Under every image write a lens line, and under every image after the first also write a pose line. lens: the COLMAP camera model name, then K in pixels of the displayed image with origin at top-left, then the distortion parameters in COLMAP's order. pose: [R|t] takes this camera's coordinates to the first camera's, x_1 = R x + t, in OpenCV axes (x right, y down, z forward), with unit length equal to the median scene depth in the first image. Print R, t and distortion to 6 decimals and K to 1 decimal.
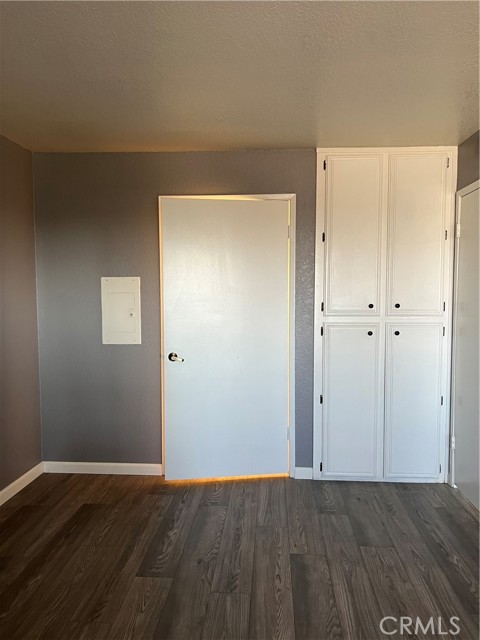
lens RADIAL K [[479.0, 0, 241.3], [0, 479.0, 319.9], [0, 0, 1]] dist [0.035714, -0.036087]
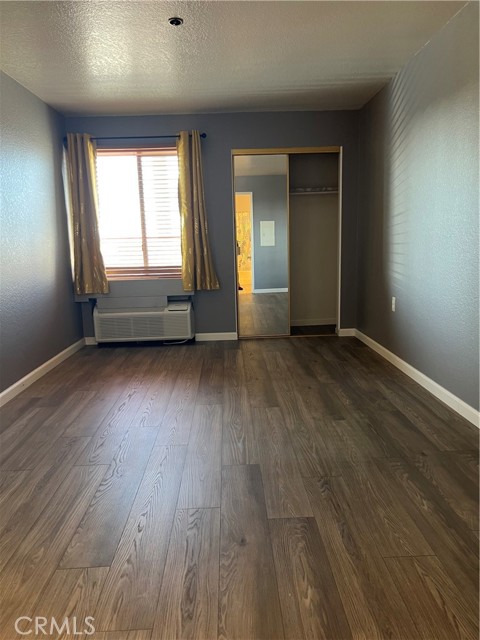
lens RADIAL K [[479.0, 0, 242.5], [0, 479.0, 321.6], [0, 0, 1]] dist [0.035714, -0.036087]
pose [[-0.995018, 0.044381, -0.089272, -0.035953], [0.023896, 0.975514, 0.218635, 0.019132], [0.096789, 0.215412, -0.971715, 1.652990]]
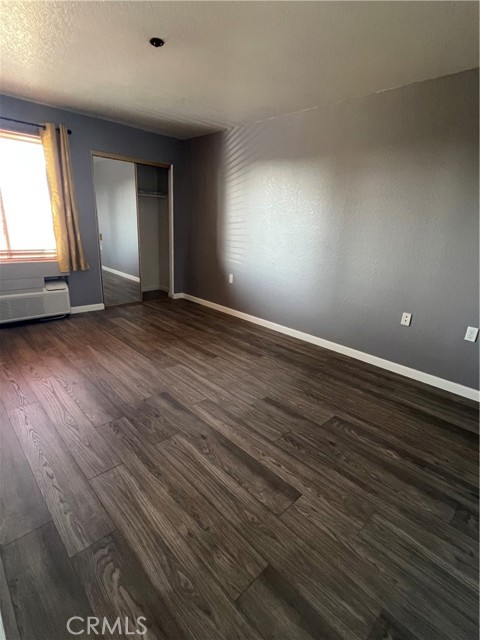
lens RADIAL K [[314.9, 0, 240.3], [0, 314.9, 316.6], [0, 0, 1]] dist [-0.004602, -0.001637]
pose [[-0.670906, 0.179099, -0.719589, 0.587564], [-0.090903, 0.943212, 0.319511, -0.031352], [0.735949, 0.279775, -0.616526, 1.243724]]
